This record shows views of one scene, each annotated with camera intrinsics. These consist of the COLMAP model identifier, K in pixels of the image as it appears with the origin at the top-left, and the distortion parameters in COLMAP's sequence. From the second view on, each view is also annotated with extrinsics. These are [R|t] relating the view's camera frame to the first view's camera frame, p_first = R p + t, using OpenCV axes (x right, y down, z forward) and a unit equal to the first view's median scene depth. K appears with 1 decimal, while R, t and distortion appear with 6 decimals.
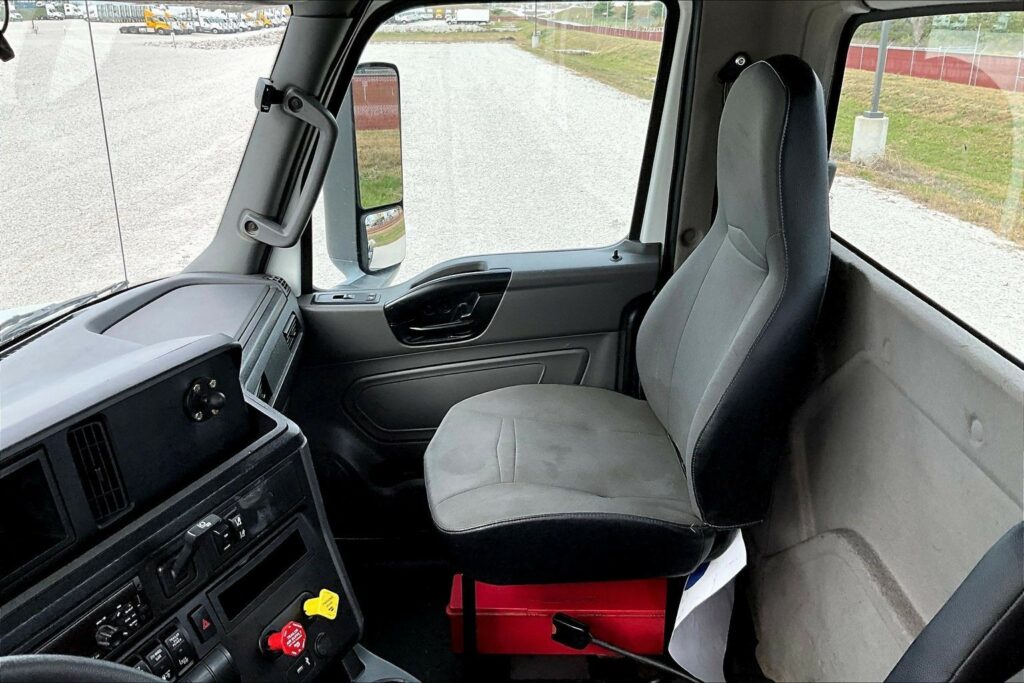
lens RADIAL K [[851.0, 0, 512.0], [0, 851.0, 341.5], [0, 0, 1]] dist [-0.010465, -0.016414]
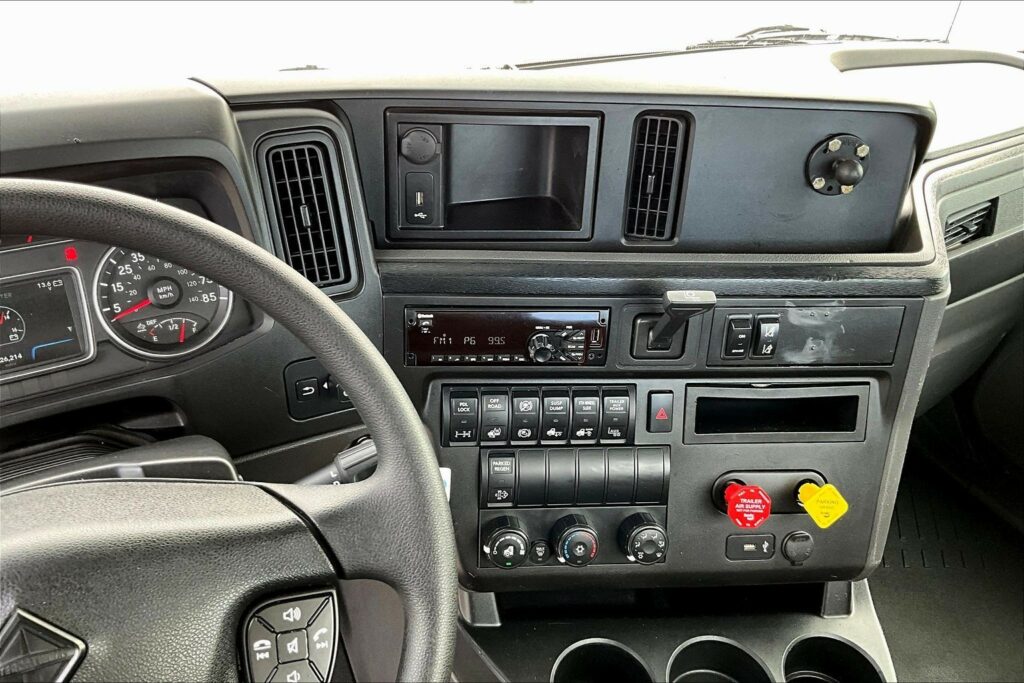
lens RADIAL K [[836.6, 0, 516.3], [0, 836.6, 343.0], [0, 0, 1]] dist [0.107434, -0.224382]
pose [[0.477530, 0.525578, -0.704083, 0.076551], [-0.370129, 0.847115, 0.381315, 0.020968], [0.796850, 0.078512, 0.599054, 0.336112]]
